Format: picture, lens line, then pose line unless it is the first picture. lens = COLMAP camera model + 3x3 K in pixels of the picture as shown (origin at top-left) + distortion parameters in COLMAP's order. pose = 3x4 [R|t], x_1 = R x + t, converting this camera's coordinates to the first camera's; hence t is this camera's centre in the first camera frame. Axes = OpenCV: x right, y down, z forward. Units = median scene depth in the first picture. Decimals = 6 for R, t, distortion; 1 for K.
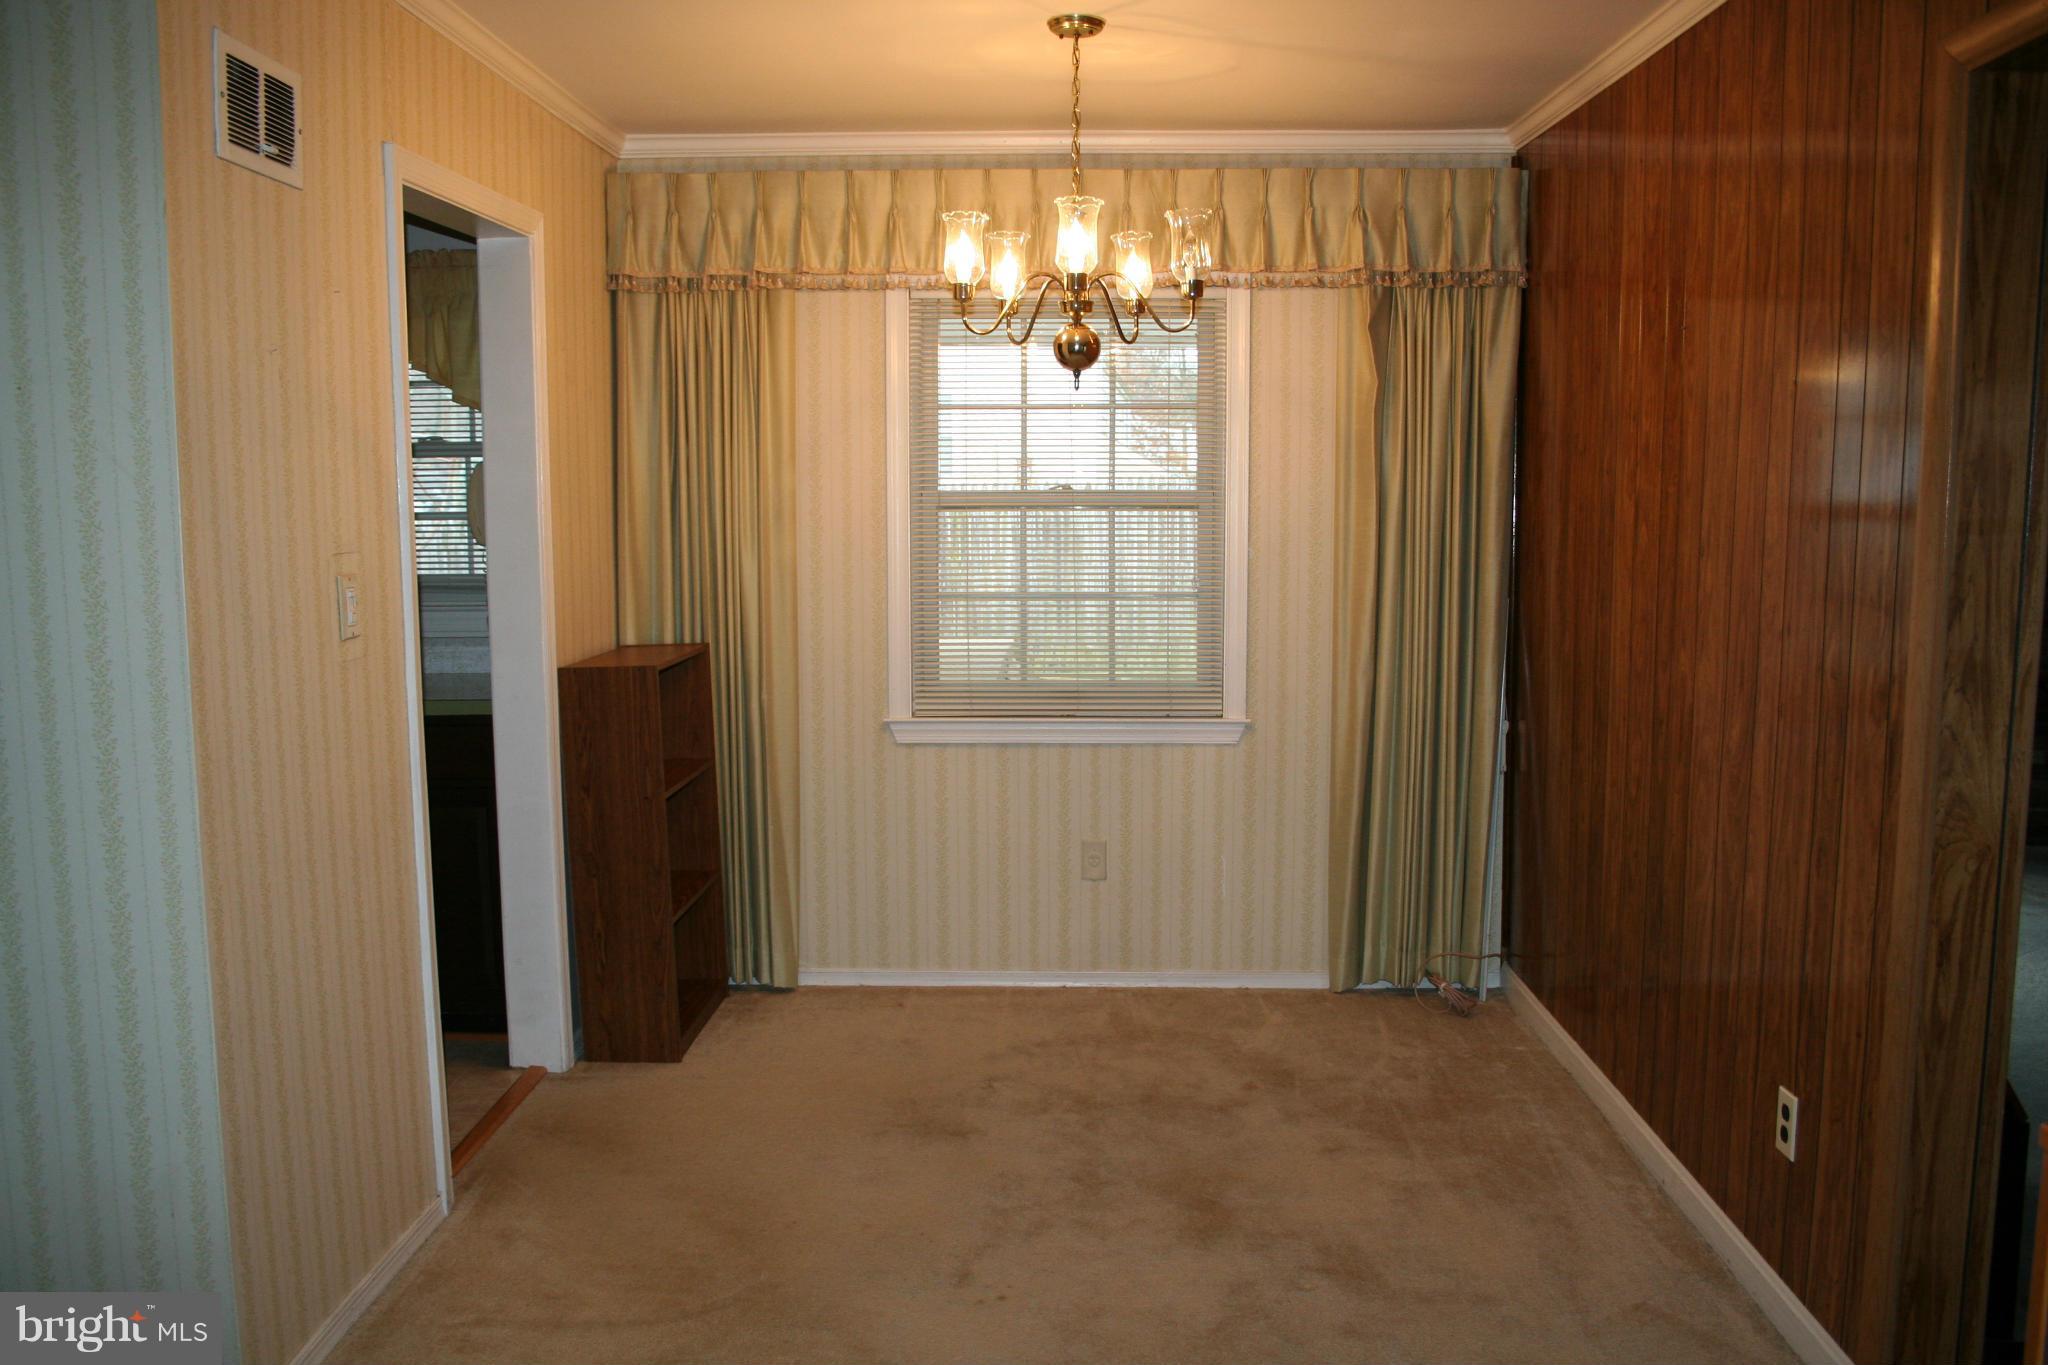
lens RADIAL K [[1709.1, 0, 1024.0], [0, 1709.1, 682.5], [0, 0, 1]] dist [-0.144157, 0.134911]
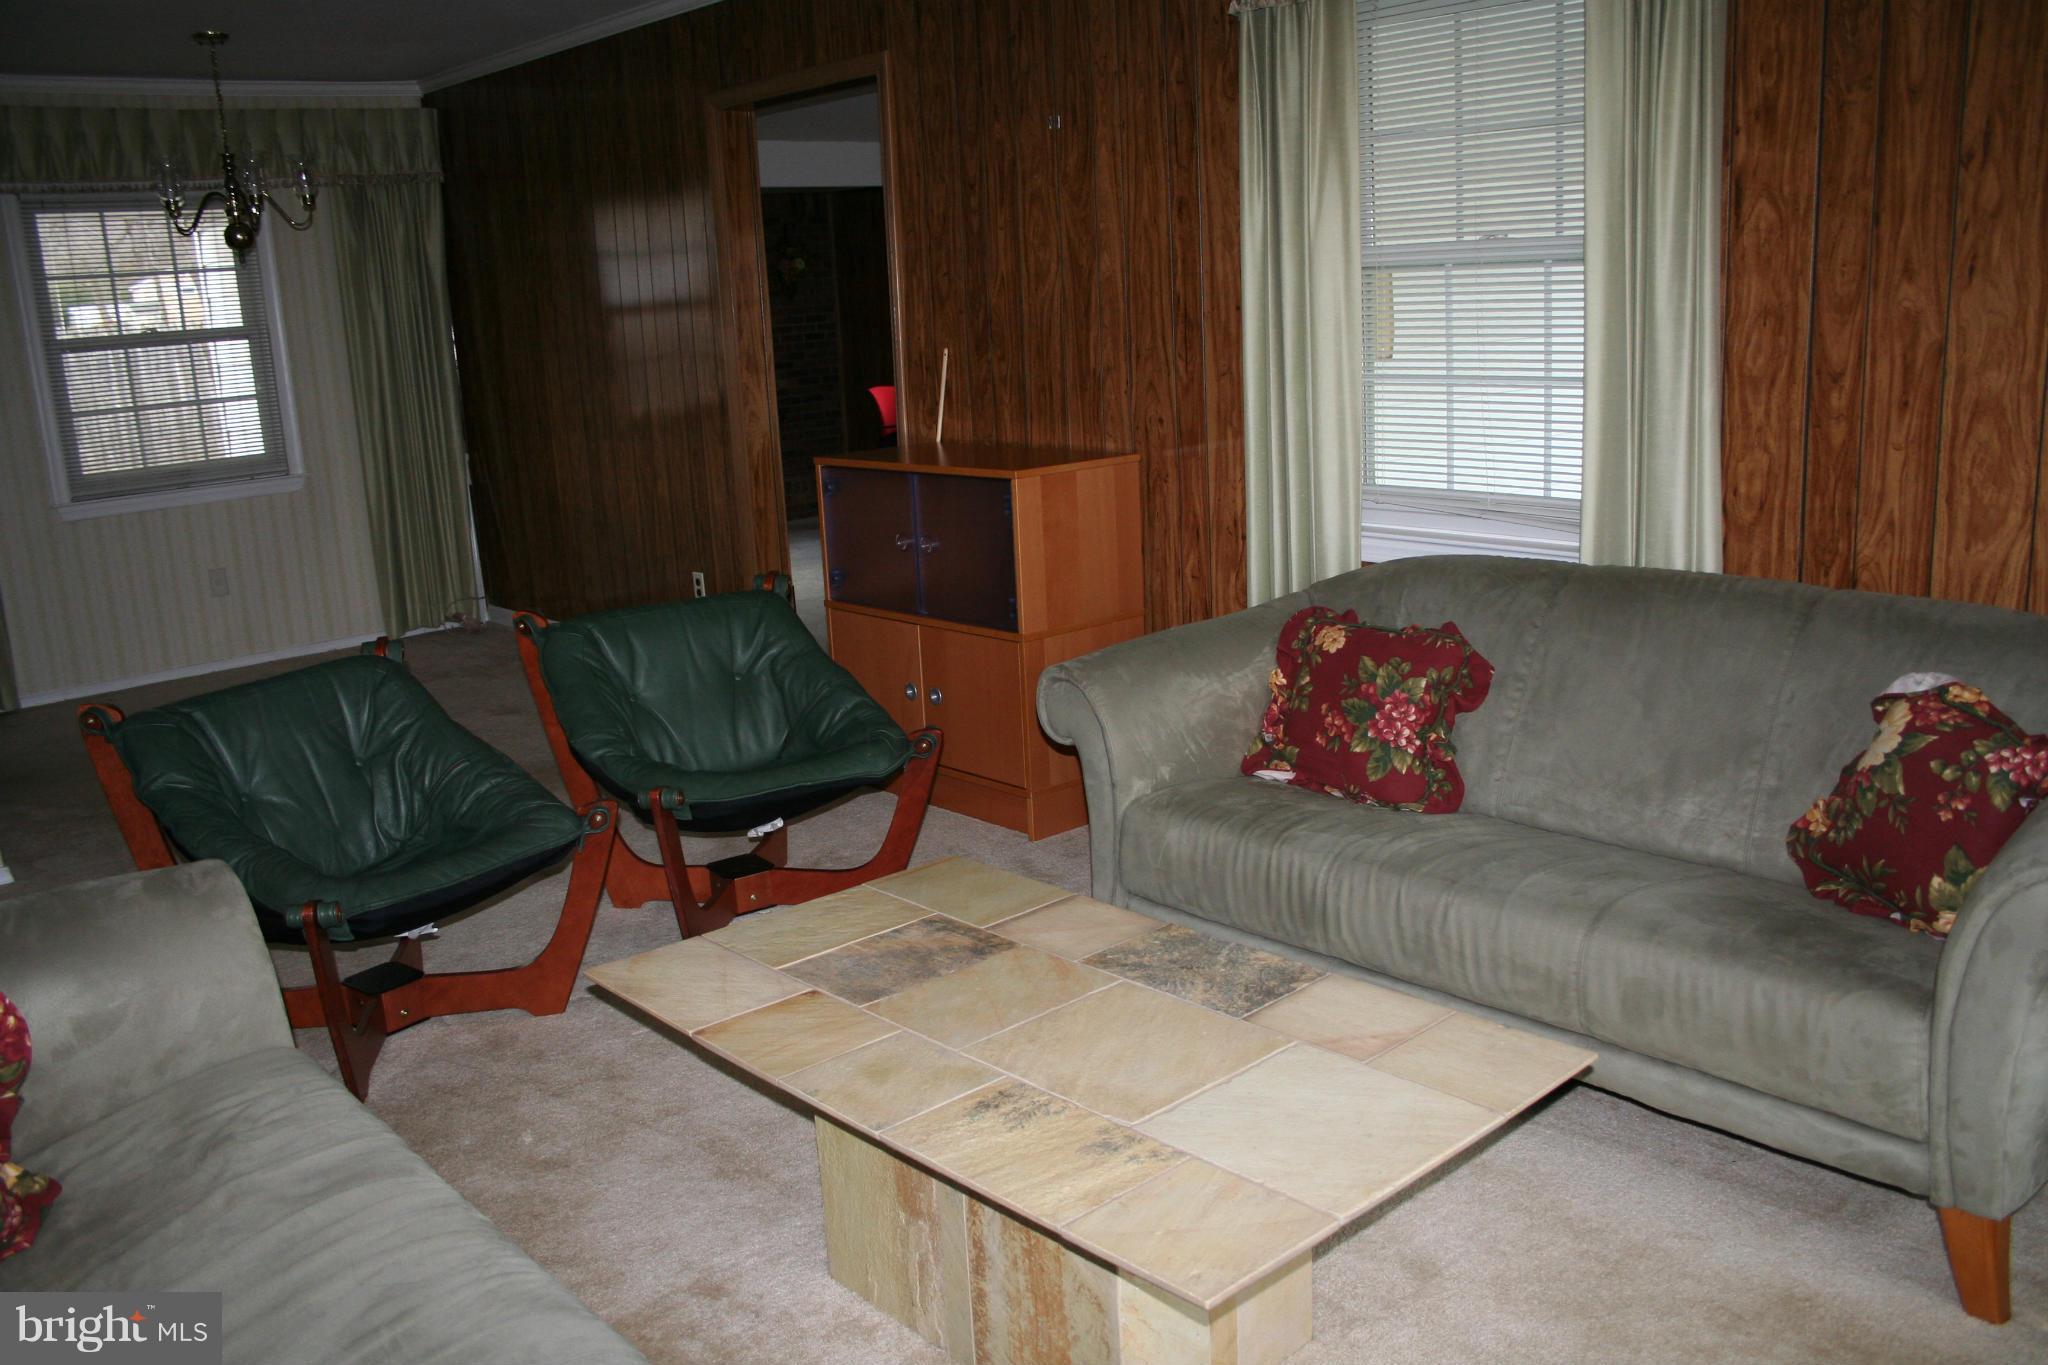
lens RADIAL K [[1709.1, 0, 1024.0], [0, 1709.1, 682.5], [0, 0, 1]] dist [-0.144157, 0.134911]
pose [[0.729387, -0.198907, 0.654546, -0.440721], [0.136357, 0.979869, 0.145820, 0.079049], [-0.670374, -0.017108, 0.741826, -0.576521]]
